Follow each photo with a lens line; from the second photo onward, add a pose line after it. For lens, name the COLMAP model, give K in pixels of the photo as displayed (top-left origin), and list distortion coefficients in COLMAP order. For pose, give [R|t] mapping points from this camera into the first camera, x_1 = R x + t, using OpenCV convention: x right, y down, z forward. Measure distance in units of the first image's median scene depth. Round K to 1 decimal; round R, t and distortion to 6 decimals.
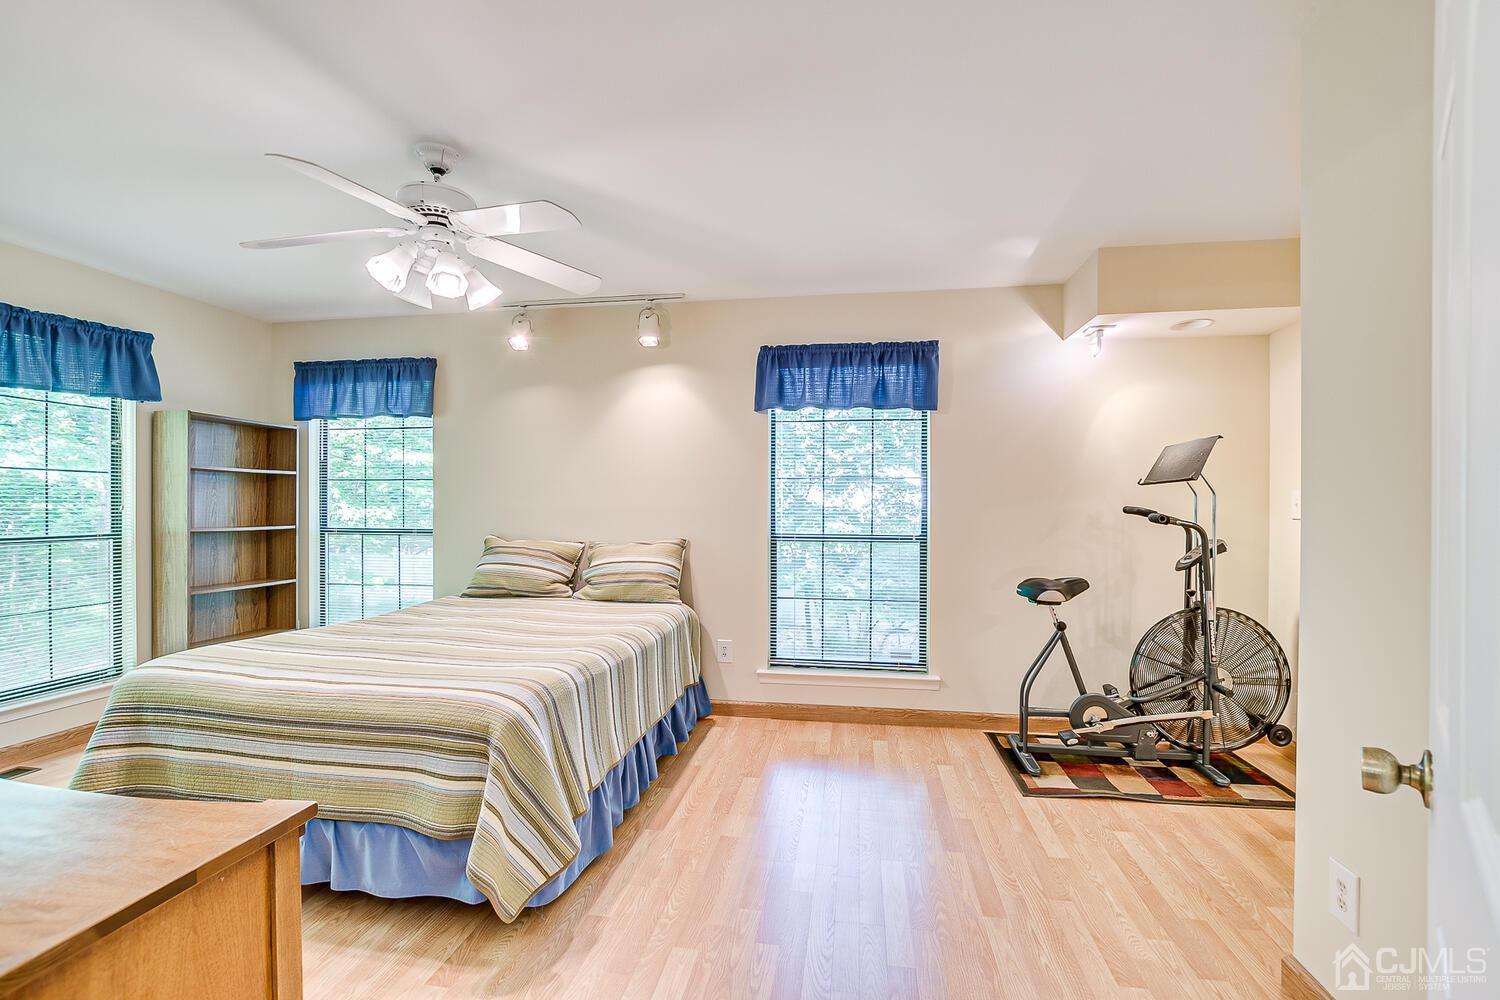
lens RADIAL K [[660.1, 0, 742.7], [0, 660.1, 508.5], [0, 0, 1]] dist [-0.024073, 0.004120]
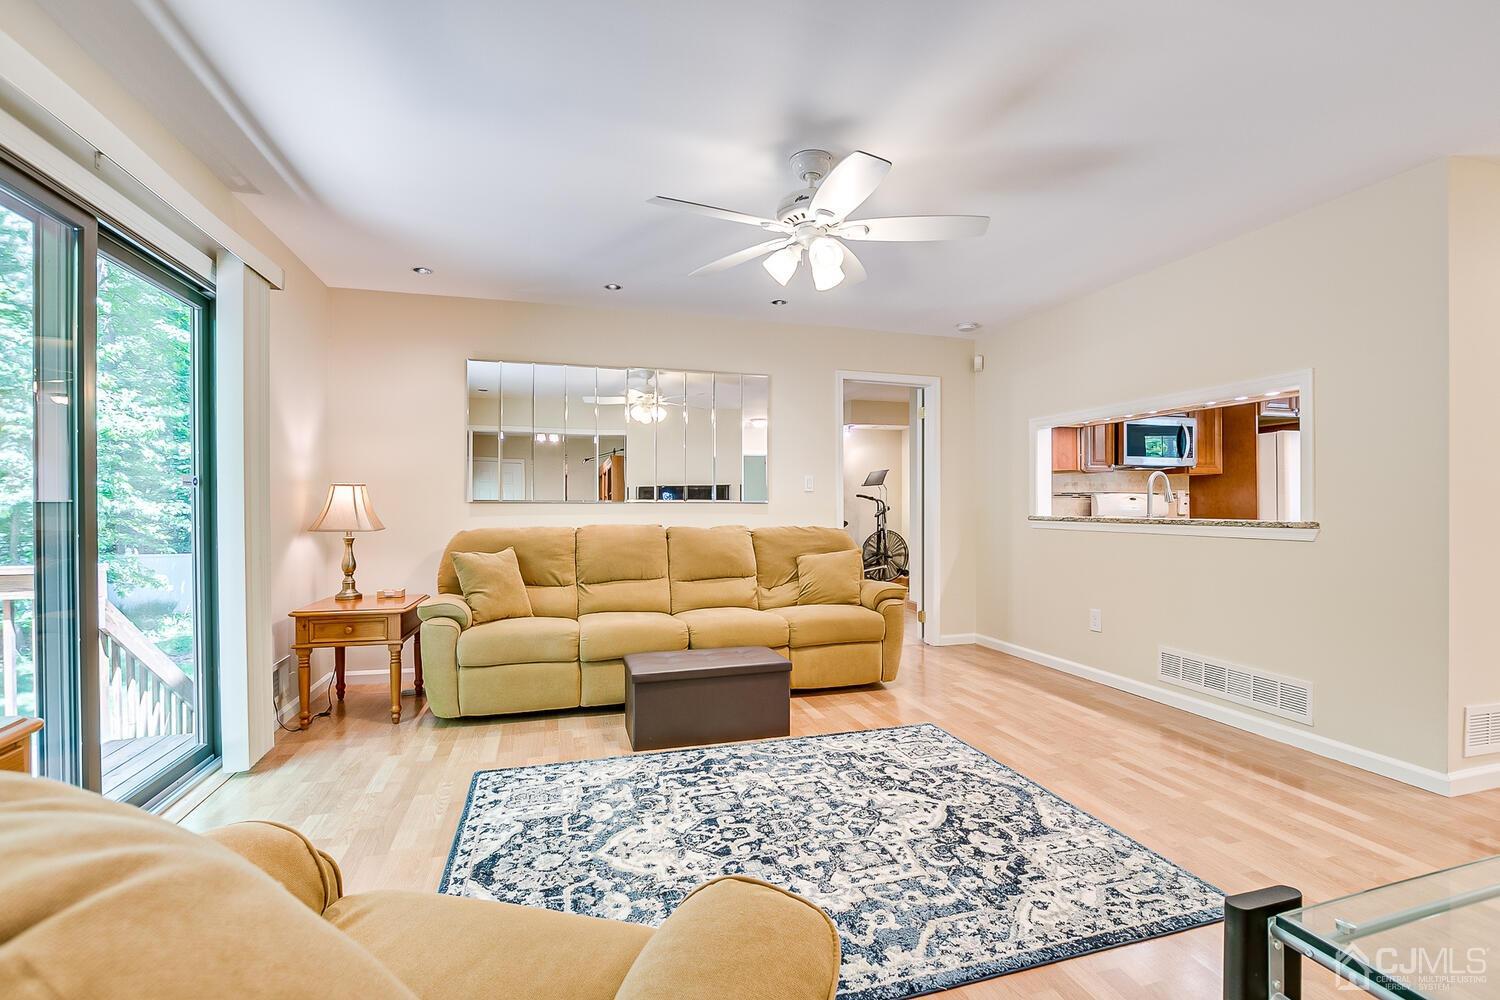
lens RADIAL K [[660.1, 0, 748.3], [0, 660.1, 507.5], [0, 0, 1]] dist [-0.024073, 0.004120]
pose [[0.895285, -0.007641, 0.445428, -0.980077], [0.006622, 0.999971, 0.003845, 0.037262], [-0.445444, -0.000492, 0.895310, -1.167892]]
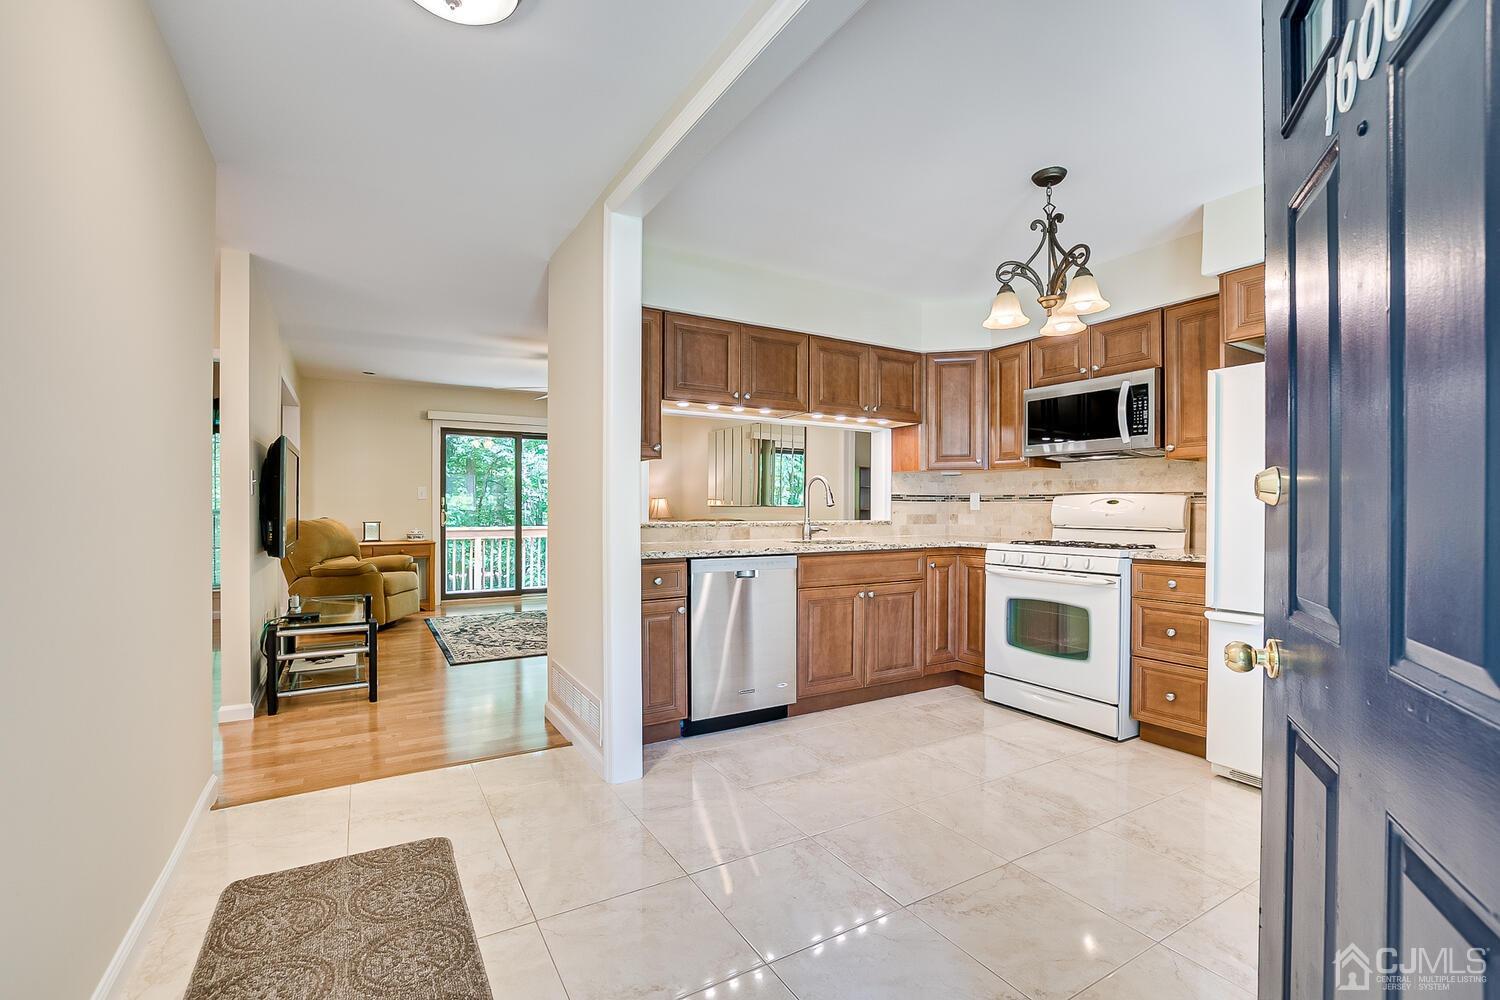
lens RADIAL K [[660.1, 0, 746.3], [0, 660.1, 509.9], [0, 0, 1]] dist [-0.024073, 0.004120]
pose [[0.654561, 0.002113, -0.756006, 1.046036], [-0.003641, 0.999993, -0.000358, 0.044225], [0.756000, 0.002987, 0.654565, -1.311184]]
